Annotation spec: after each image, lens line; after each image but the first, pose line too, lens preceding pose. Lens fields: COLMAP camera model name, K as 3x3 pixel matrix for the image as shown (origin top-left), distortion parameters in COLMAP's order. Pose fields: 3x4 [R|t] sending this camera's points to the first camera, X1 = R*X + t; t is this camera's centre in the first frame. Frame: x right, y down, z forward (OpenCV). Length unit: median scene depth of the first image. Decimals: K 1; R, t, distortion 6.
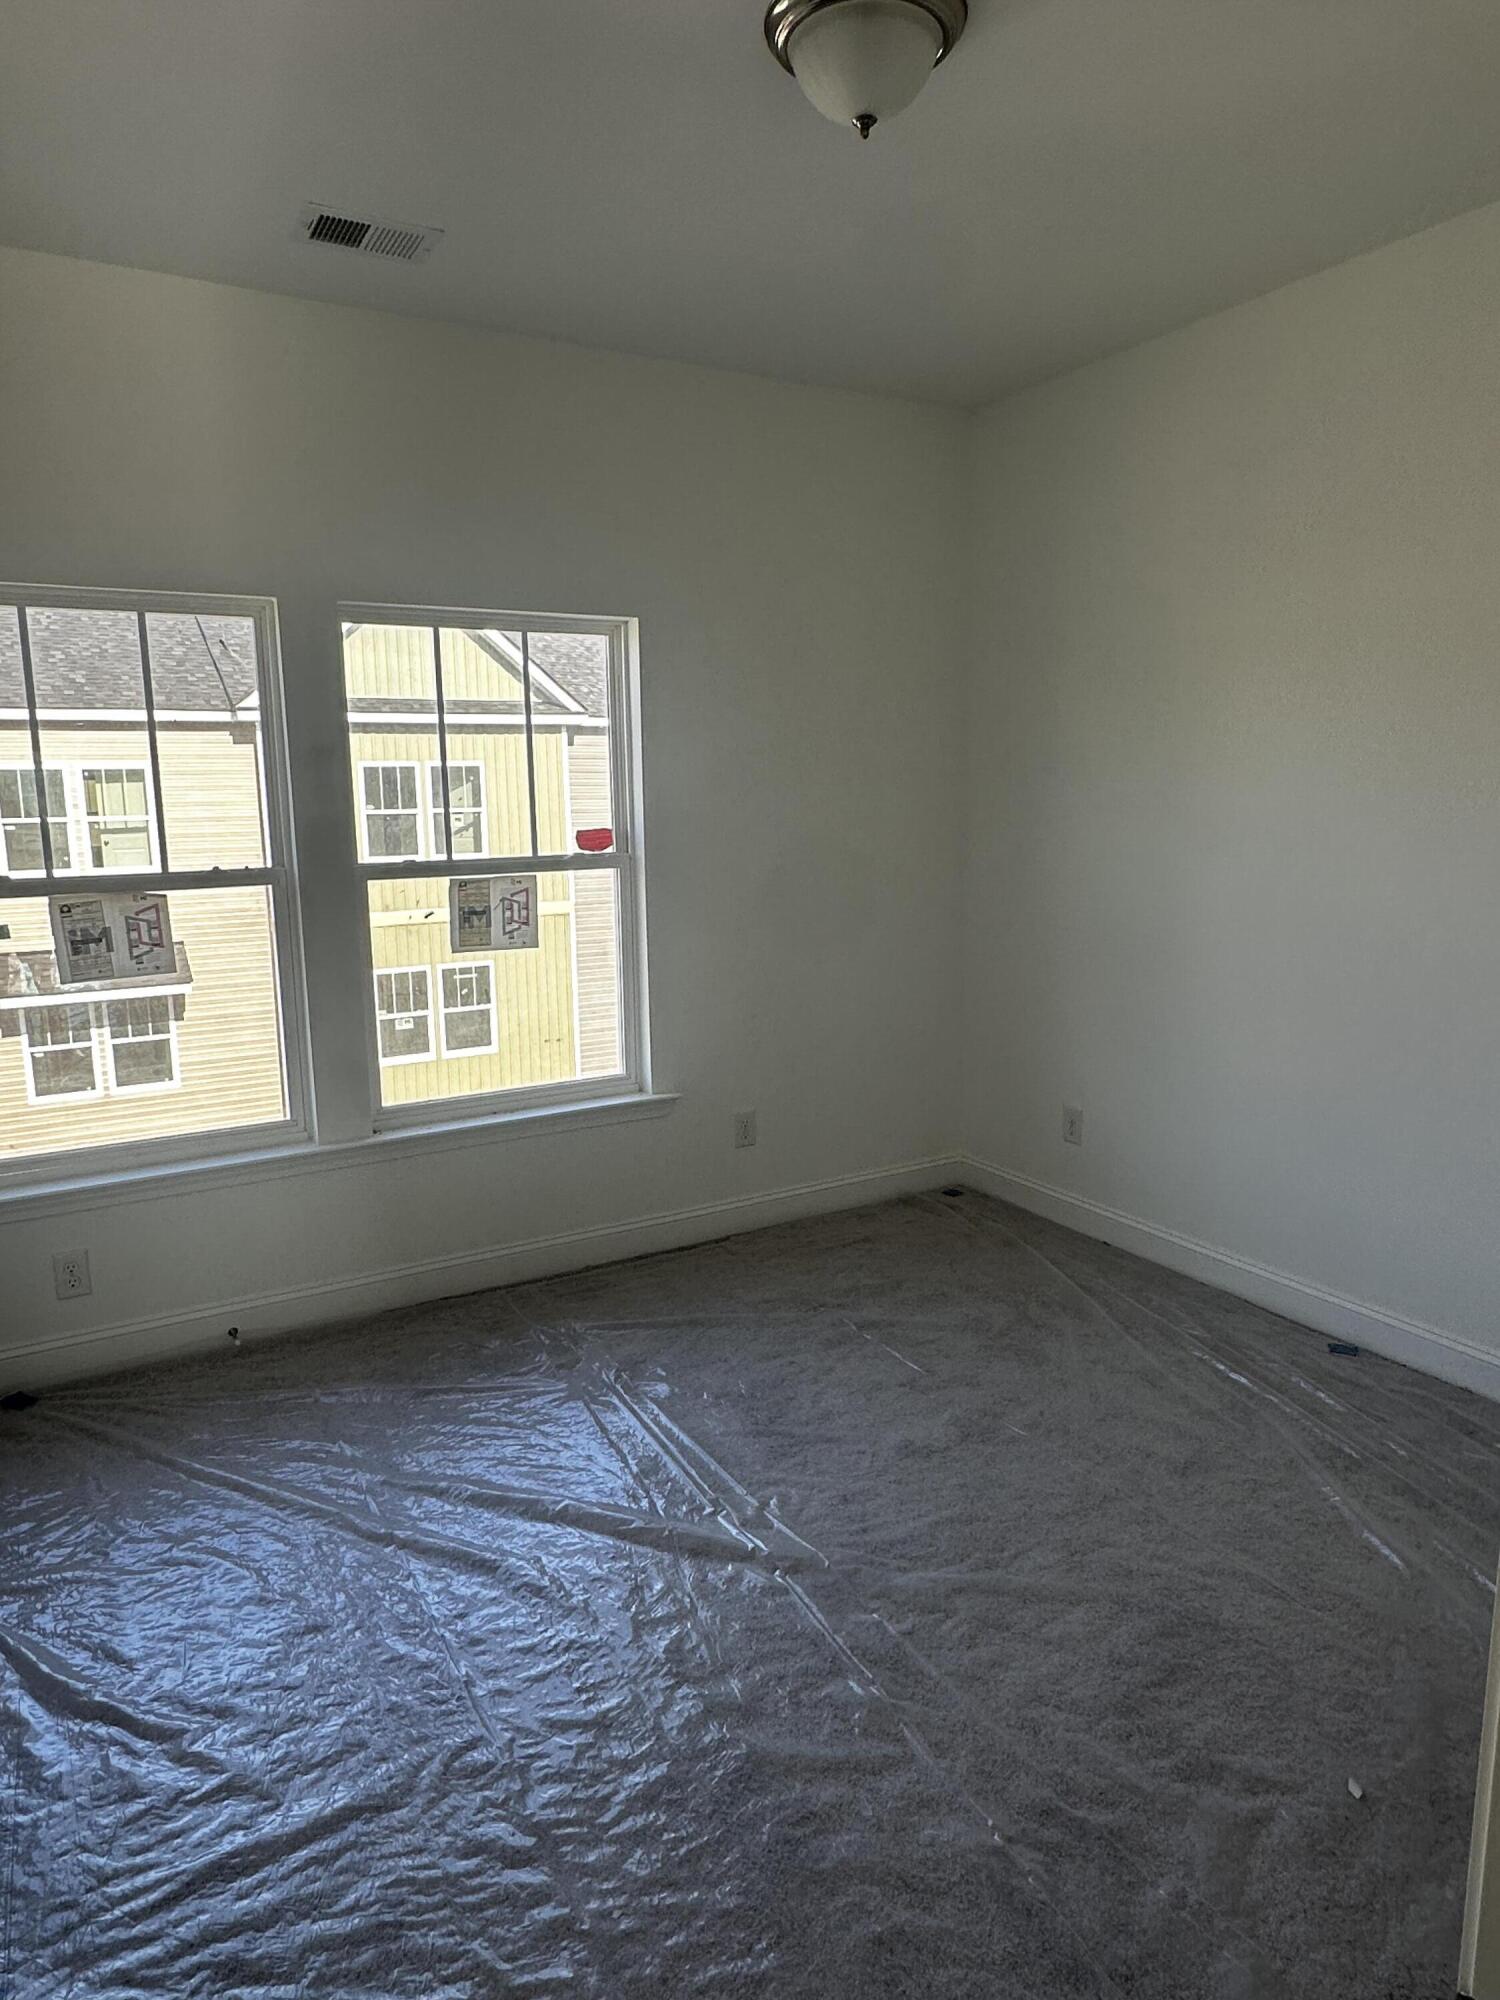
lens RADIAL K [[1240.6, 0, 750.0], [0, 1240.6, 1000.0], [0, 0, 1]] dist [-0.004007, -0.000771]
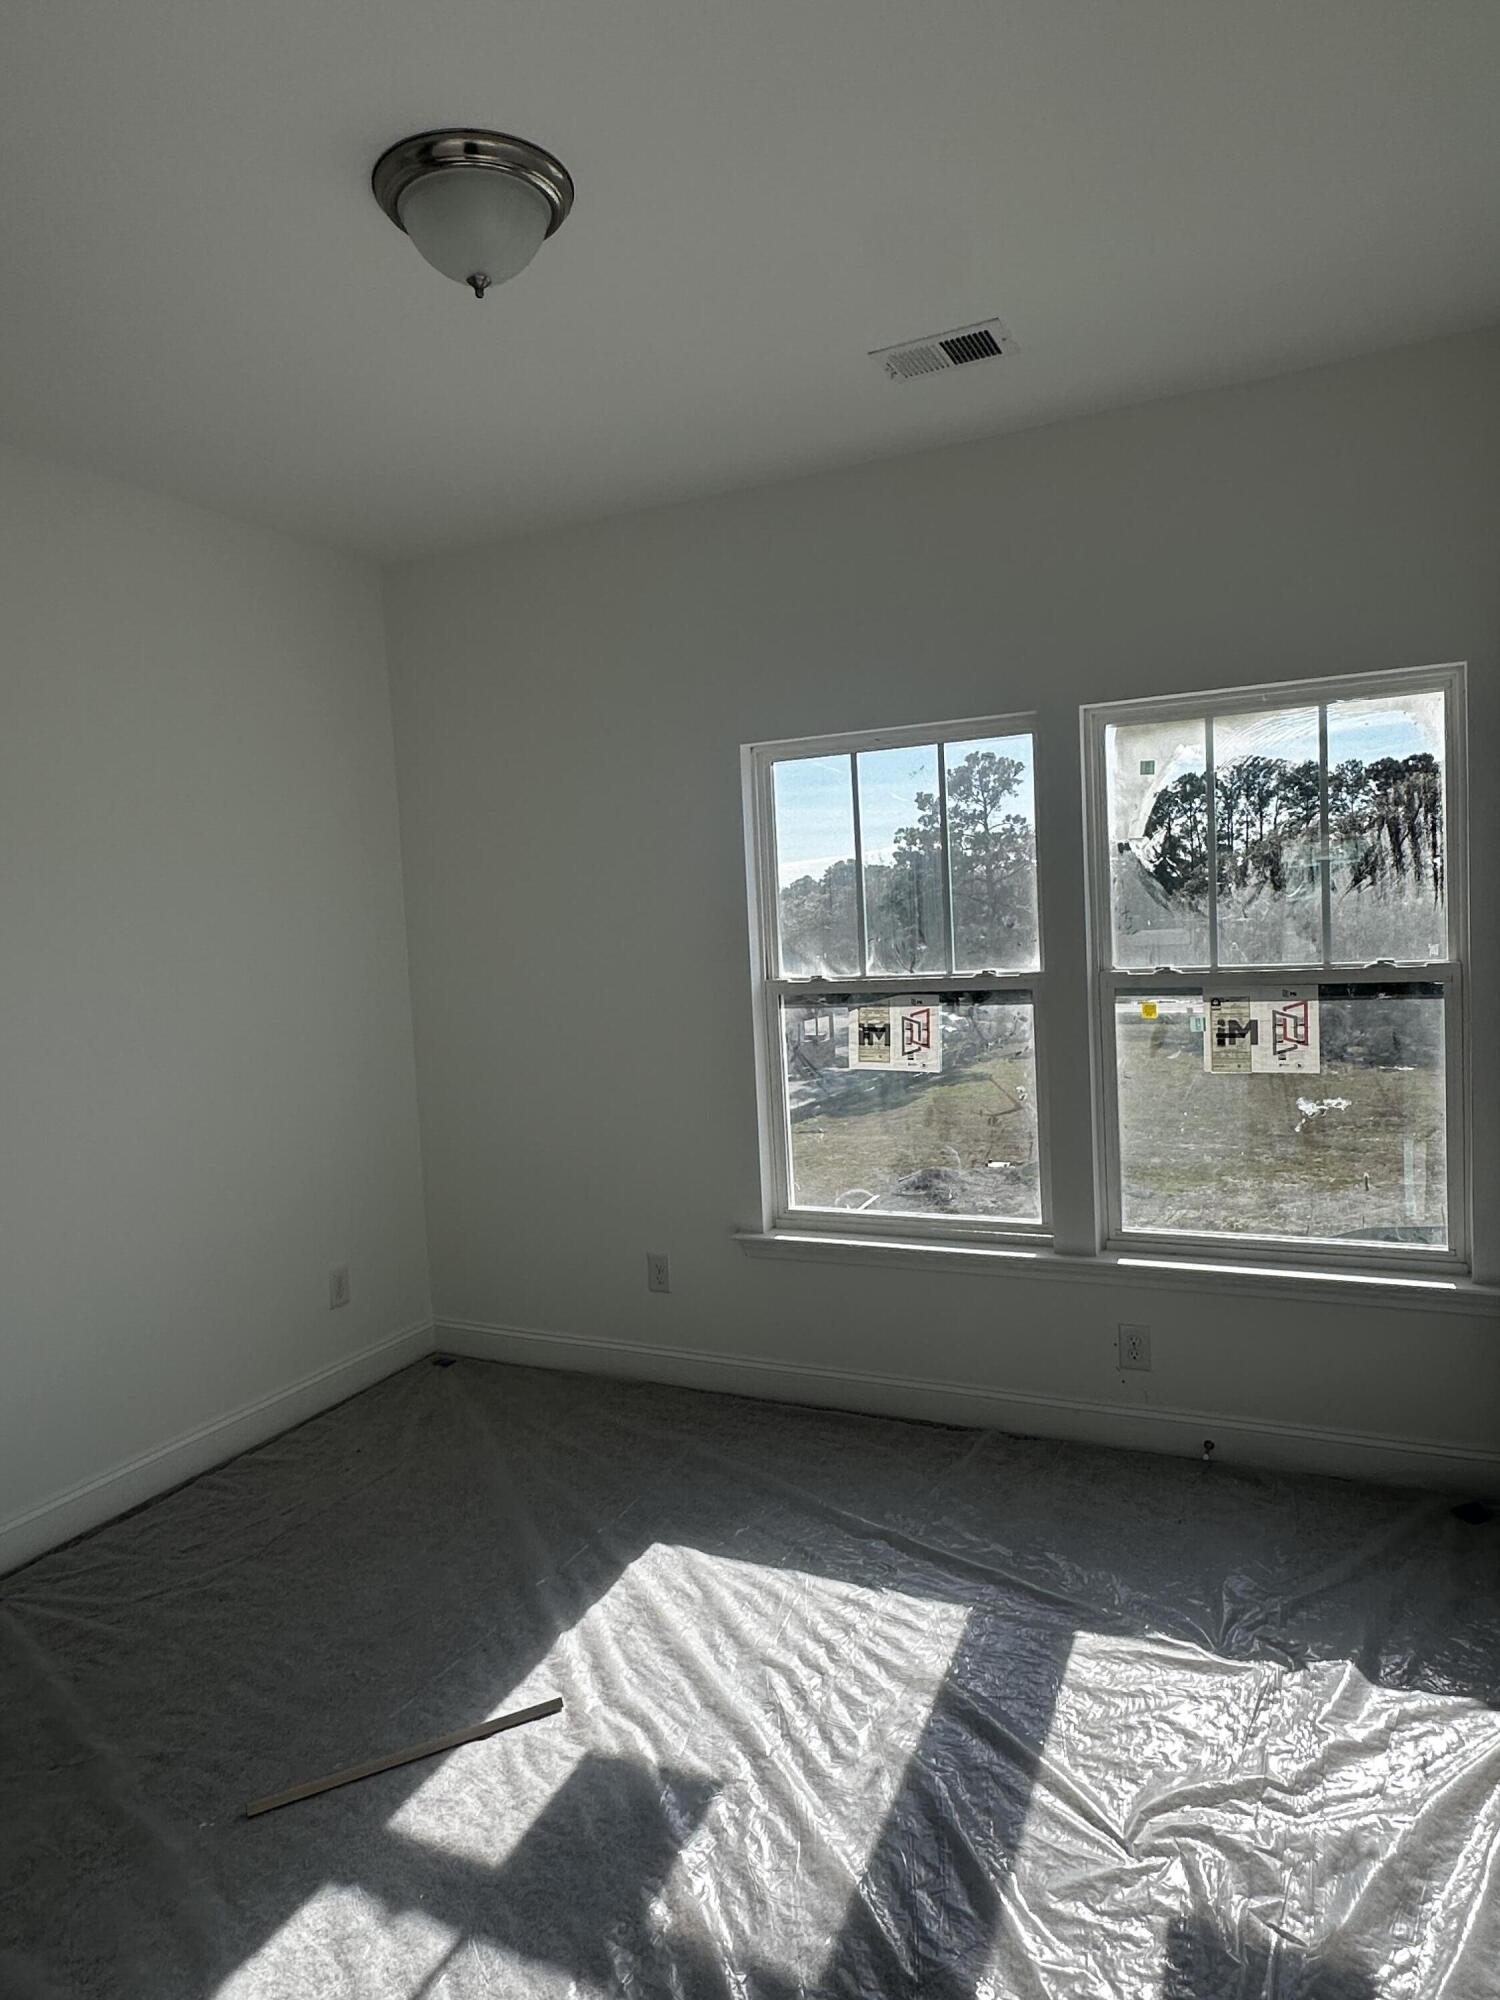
lens RADIAL K [[1306.3, 0, 750.0], [0, 1306.3, 1000.0], [0, 0, 1]] dist [0.002724, 0.000588]
pose [[0.530604, 0.040601, -0.846647, 0.599310], [-0.100990, 0.994765, -0.015588, -0.066784], [0.841582, 0.093774, 0.531927, 0.349749]]
